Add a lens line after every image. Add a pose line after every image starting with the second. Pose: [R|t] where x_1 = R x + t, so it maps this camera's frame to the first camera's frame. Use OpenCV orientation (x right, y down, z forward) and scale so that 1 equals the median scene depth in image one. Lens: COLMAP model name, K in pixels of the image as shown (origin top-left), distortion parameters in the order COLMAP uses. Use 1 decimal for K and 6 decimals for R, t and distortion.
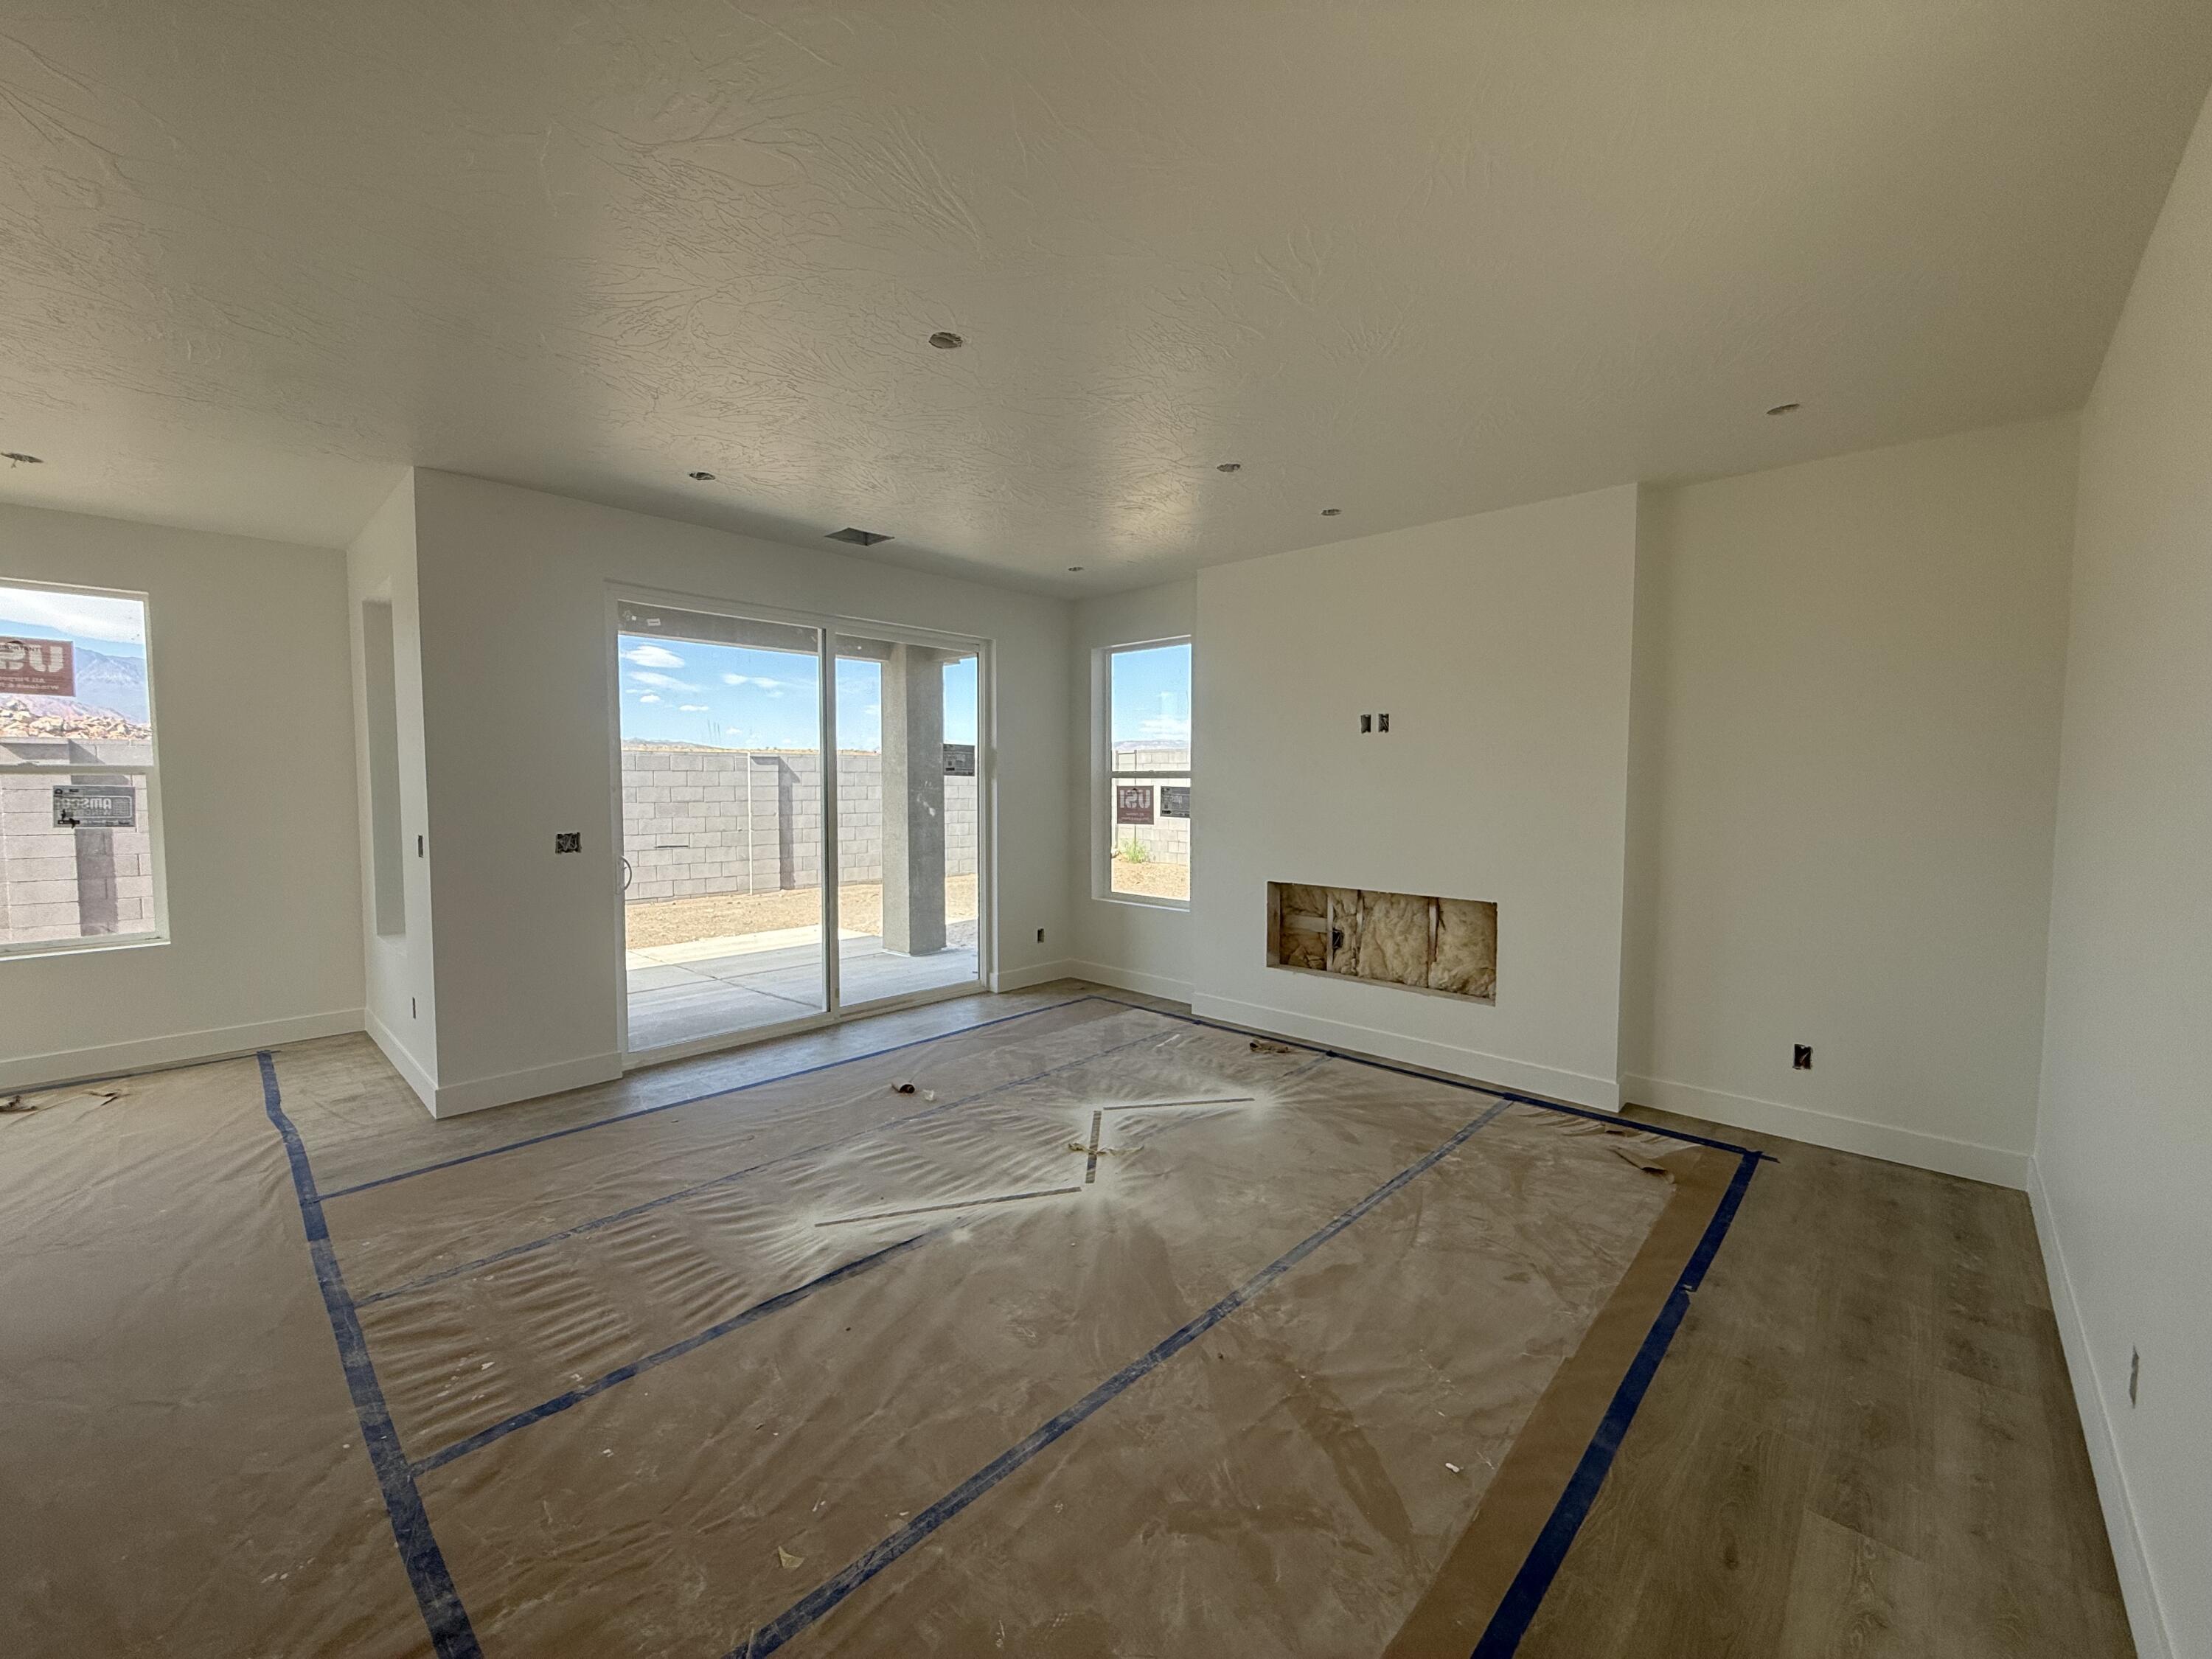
lens RADIAL K [[883.4, 0, 1098.8], [0, 883.4, 828.9], [0, 0, 1]] dist [0.001438, 0.000446]
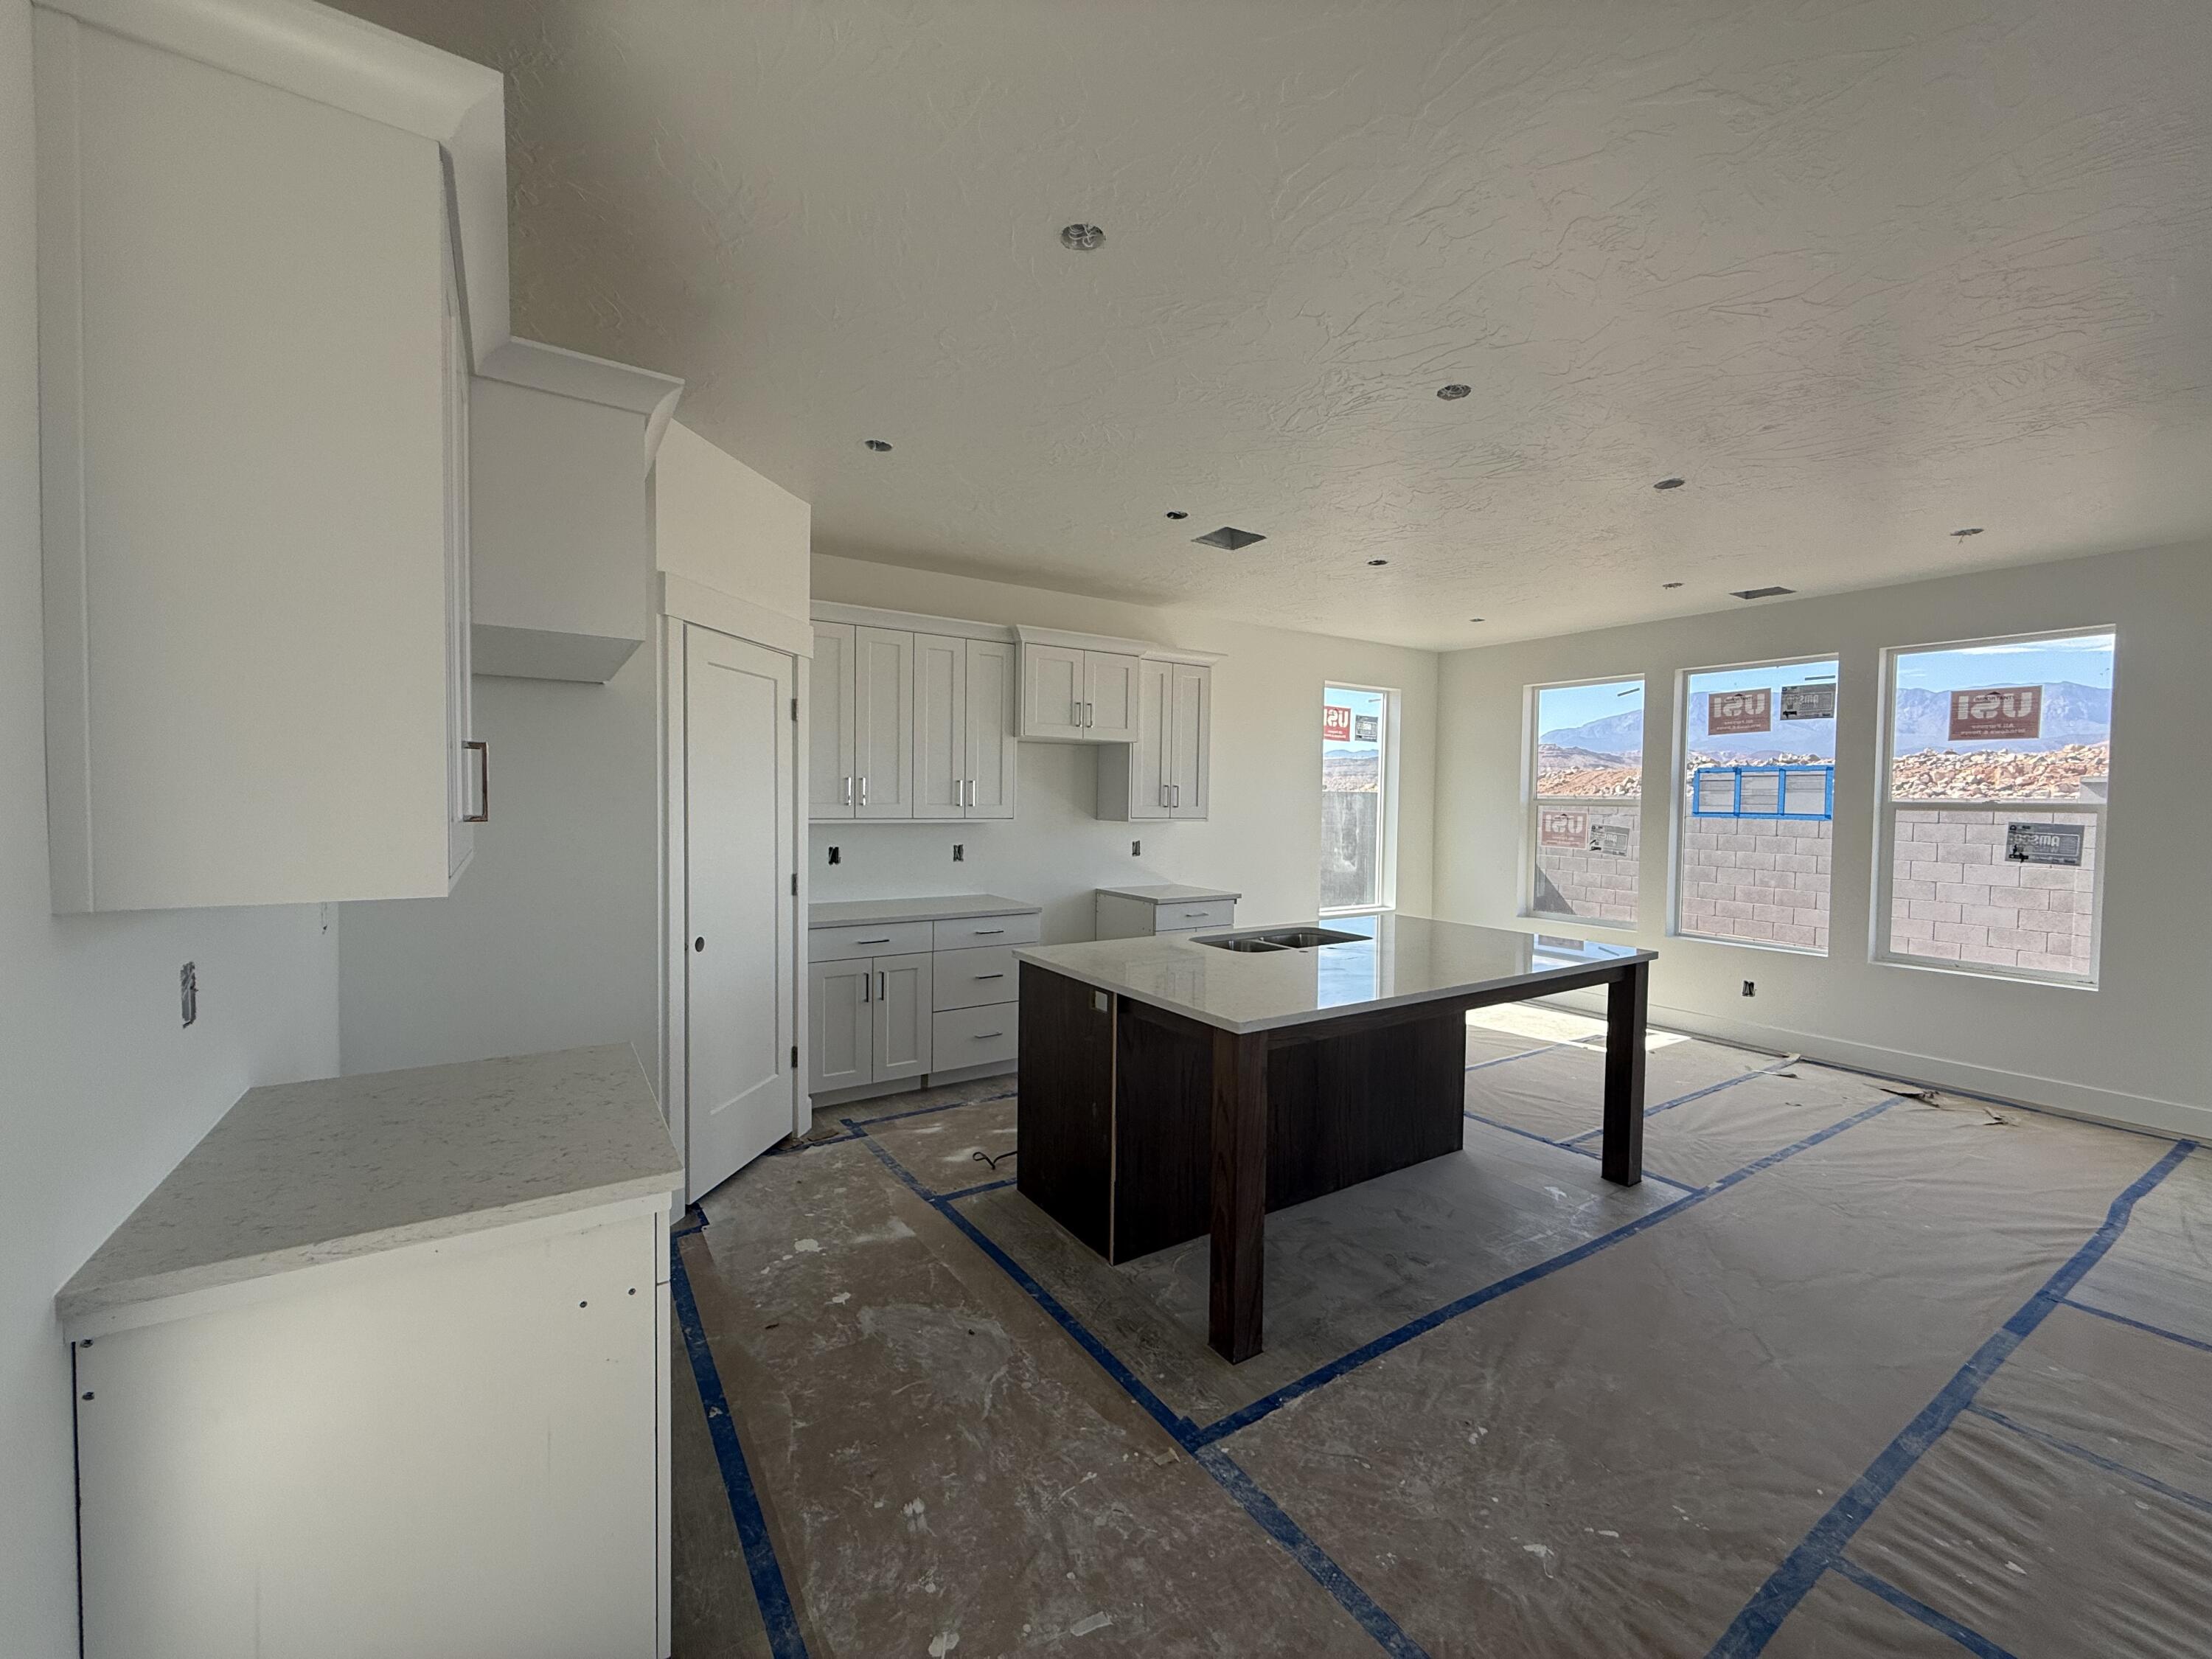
lens RADIAL K [[883.4, 0, 1098.8], [0, 883.4, 828.9], [0, 0, 1]] dist [0.001438, 0.000446]
pose [[-0.234199, 0.028427, -0.971773, 0.200952], [-0.069188, 0.996551, 0.045826, -0.021637], [0.969724, 0.077968, -0.231425, 0.281691]]
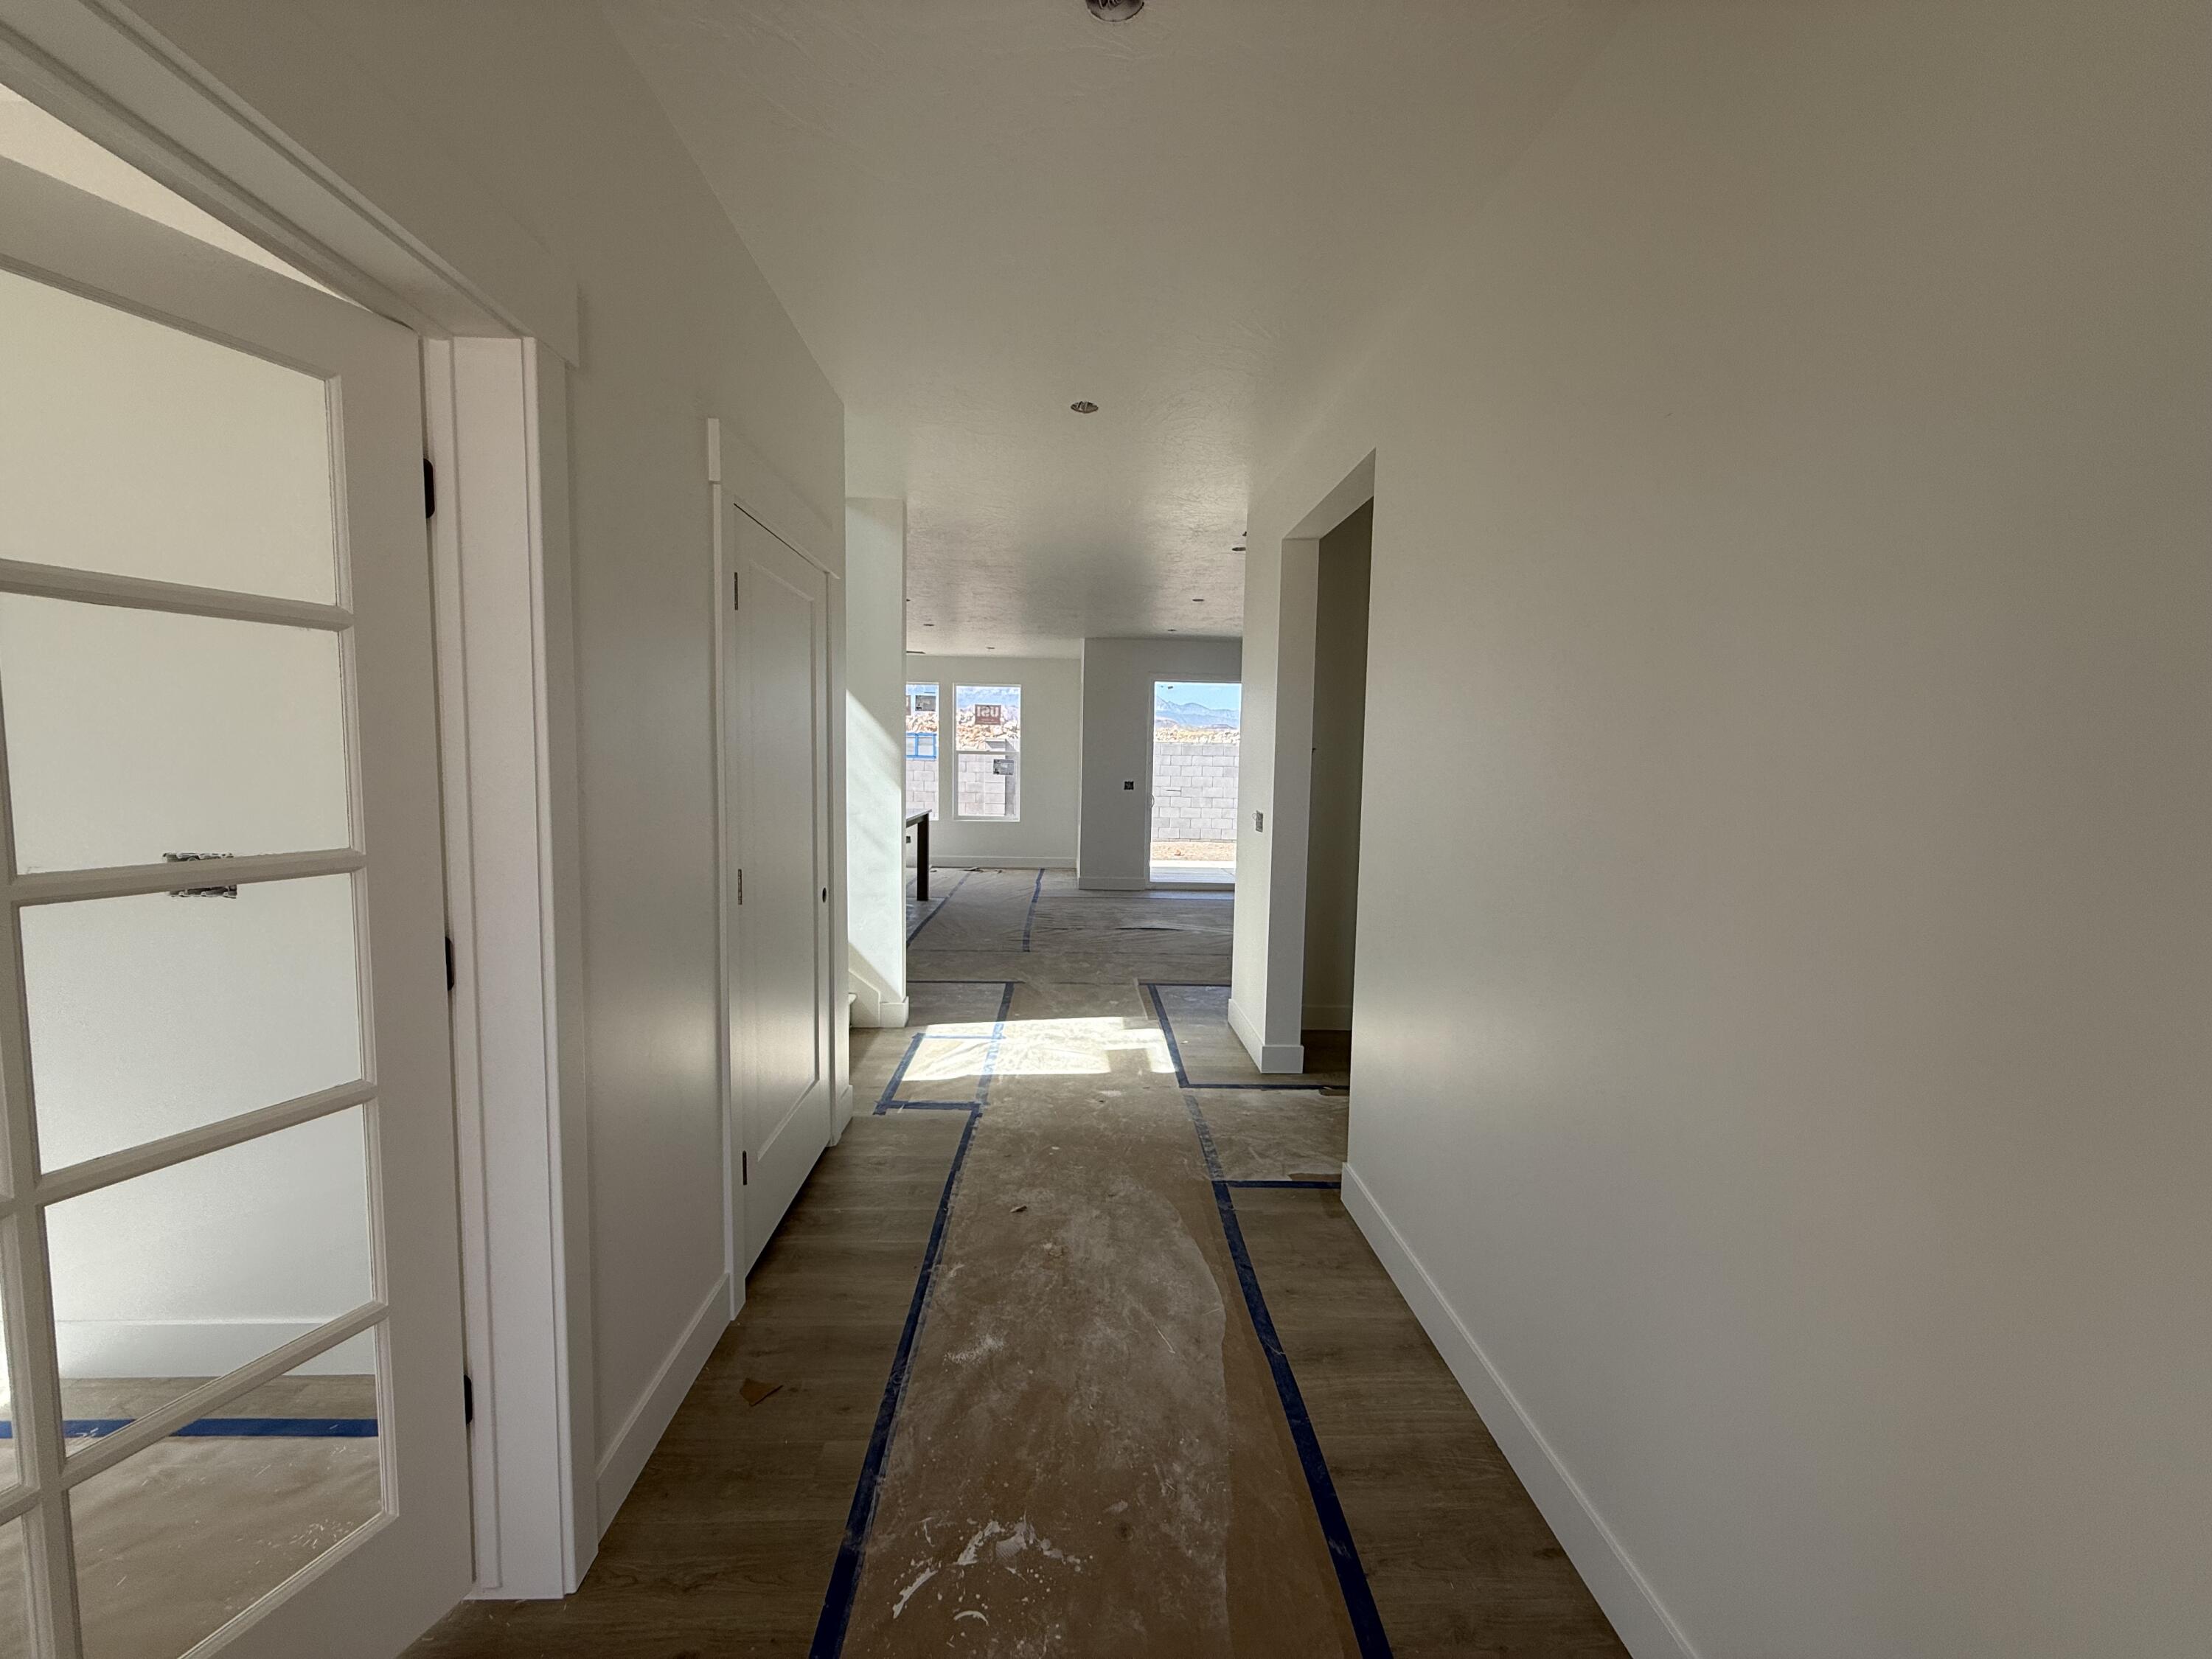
lens RADIAL K [[883.4, 0, 1098.8], [0, 883.4, 828.9], [0, 0, 1]] dist [0.001438, 0.000446]
pose [[0.713374, 0.068203, -0.697457, 1.512894], [-0.059933, 0.997544, 0.036248, 0.076739], [0.698216, 0.015942, 0.715710, -1.128458]]
